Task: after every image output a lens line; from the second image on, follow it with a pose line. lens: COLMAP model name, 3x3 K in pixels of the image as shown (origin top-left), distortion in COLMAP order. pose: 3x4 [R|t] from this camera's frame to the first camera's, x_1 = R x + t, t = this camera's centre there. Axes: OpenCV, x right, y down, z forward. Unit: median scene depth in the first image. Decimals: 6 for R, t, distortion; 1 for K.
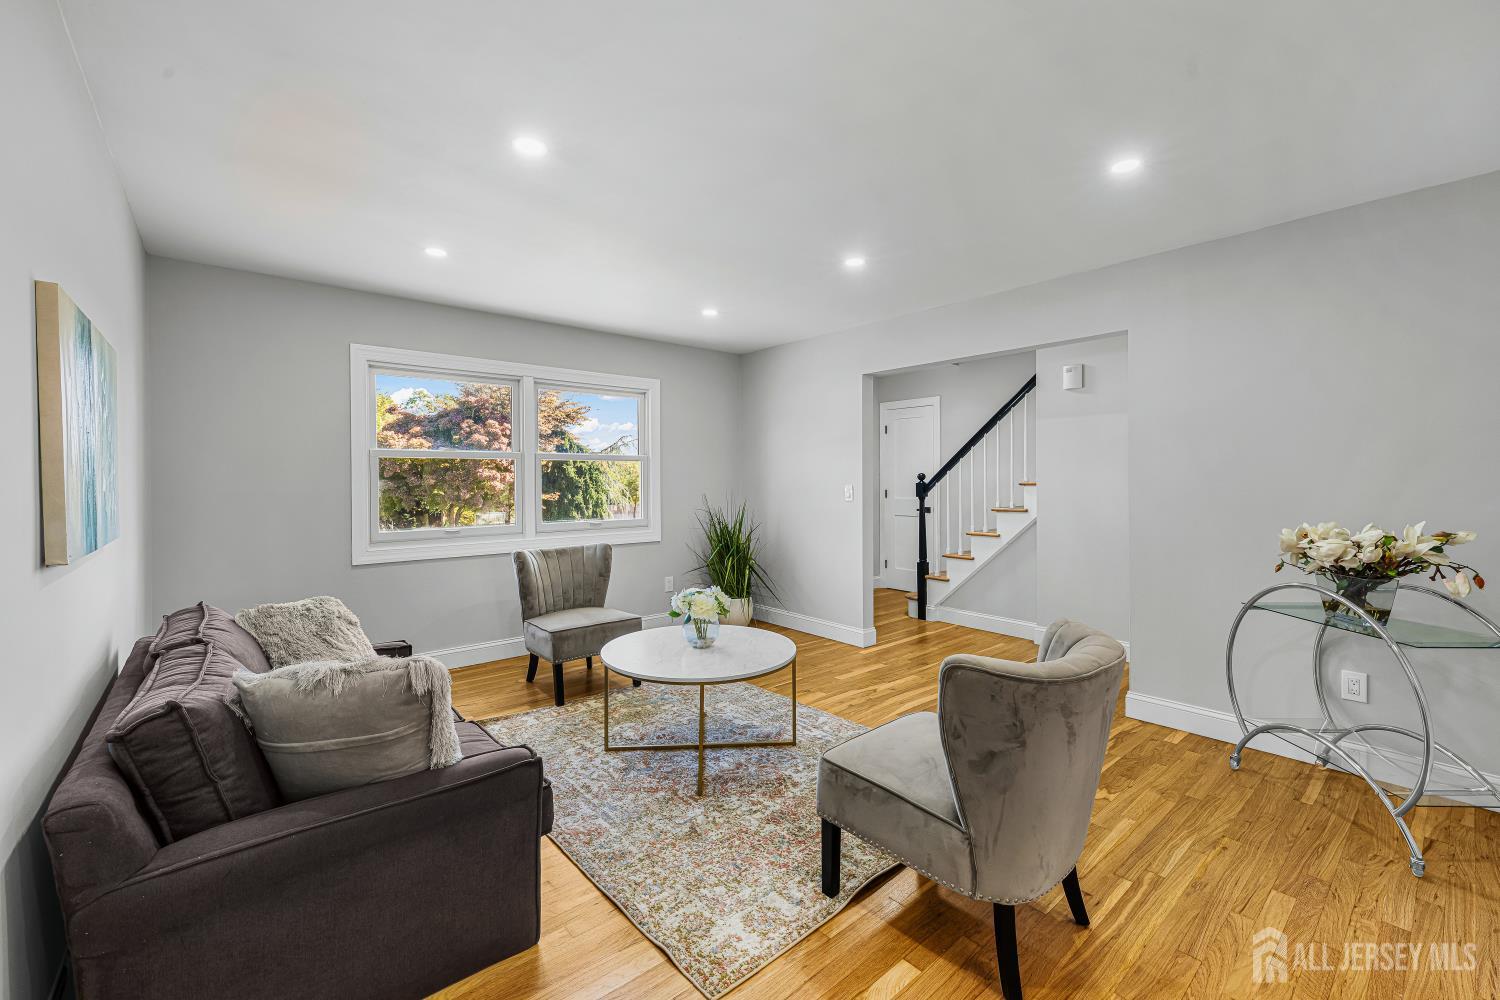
lens RADIAL K [[609.1, 0, 748.0], [0, 609.1, 478.1], [0, 0, 1]] dist [0.001944, 0.000032]
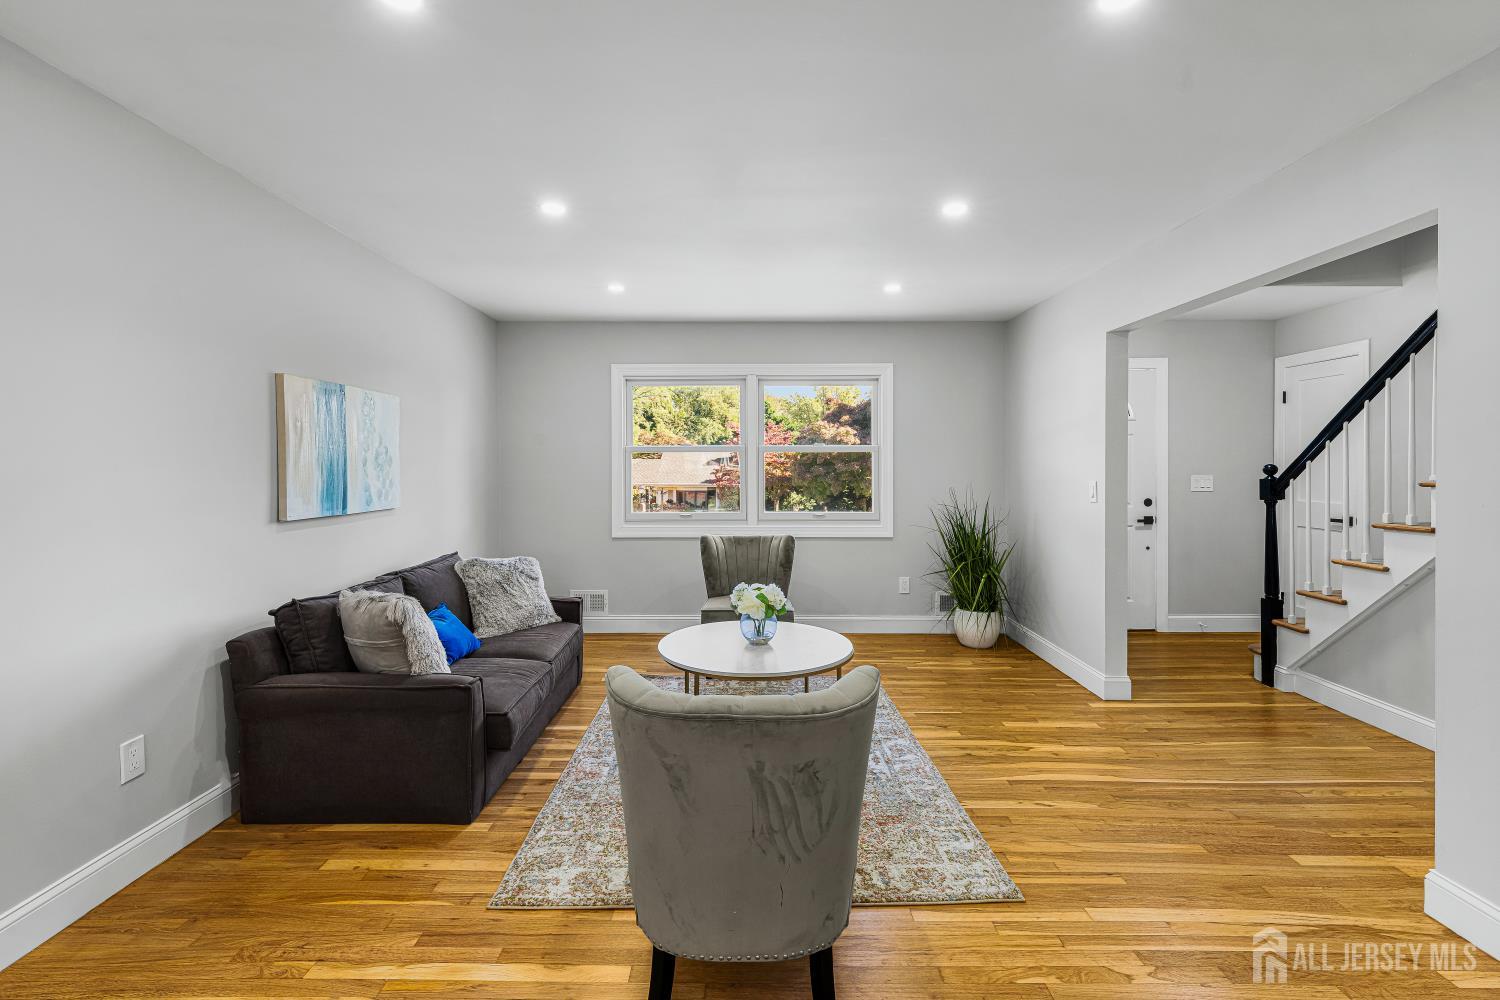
lens RADIAL K [[657.4, 0, 747.0], [0, 657.4, 468.4], [0, 0, 1]] dist [0.000602, -0.000191]
pose [[0.761857, 0.005167, -0.647725, 0.375426], [0.000104, 0.999967, 0.008100, -0.011207], [0.647745, -0.006238, 0.761831, 0.106212]]
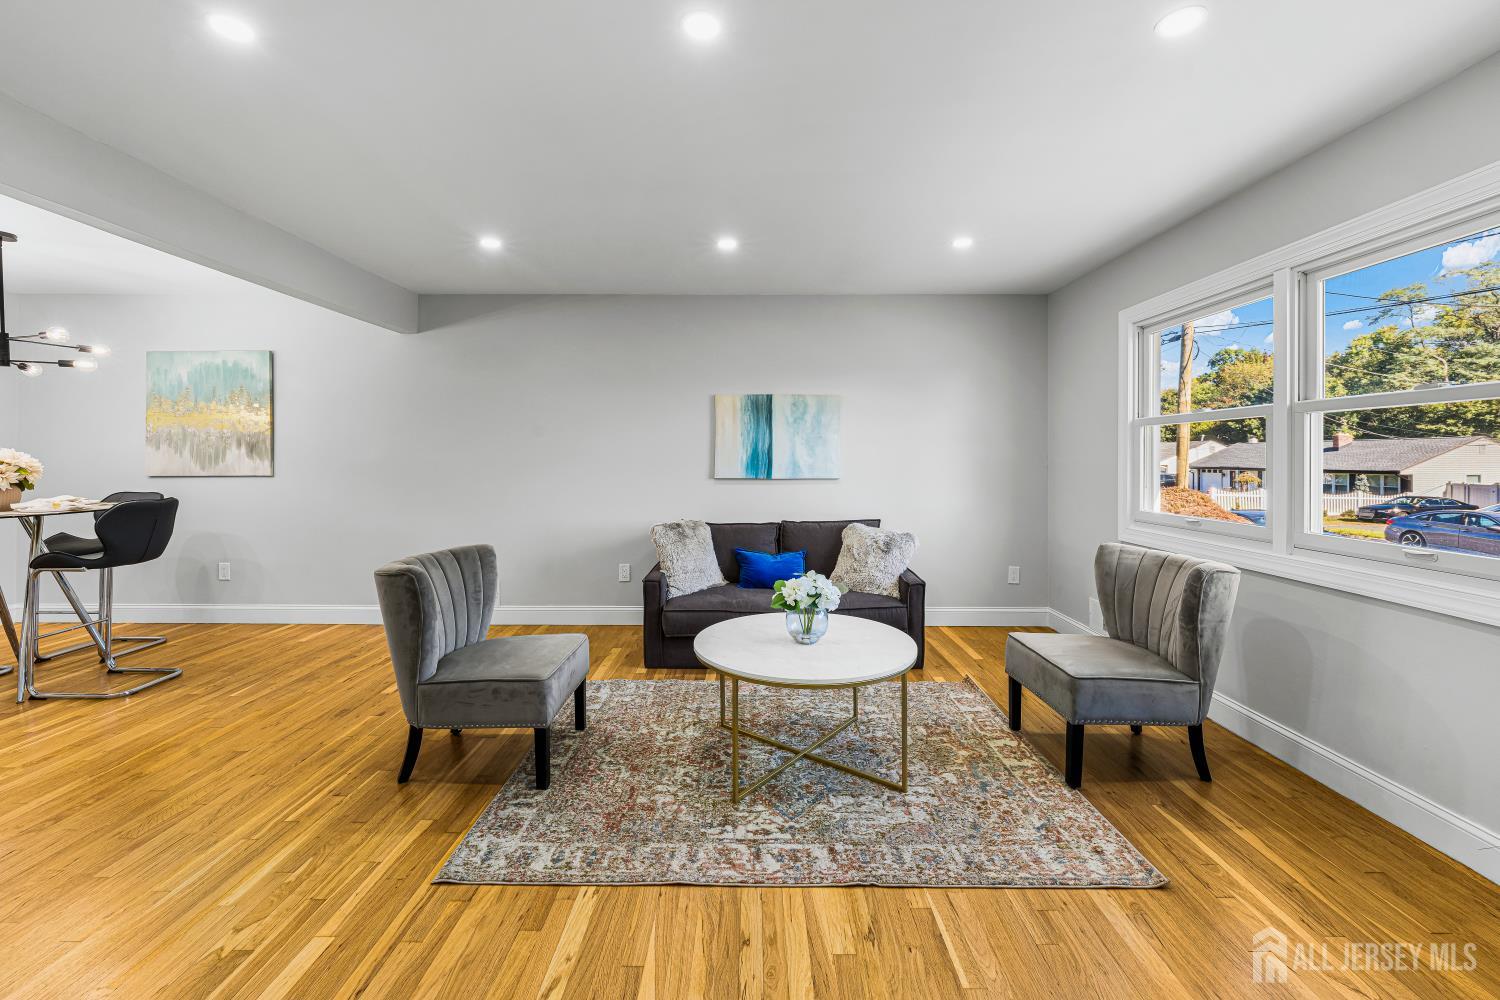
lens RADIAL K [[609.1, 0, 748.0], [0, 609.1, 478.1], [0, 0, 1]] dist [0.001944, 0.000032]
pose [[-0.661008, 0.029503, -0.749798, 0.385769], [0.004414, 0.999362, 0.035432, 0.007133], [0.750366, 0.020111, -0.660717, 0.935112]]
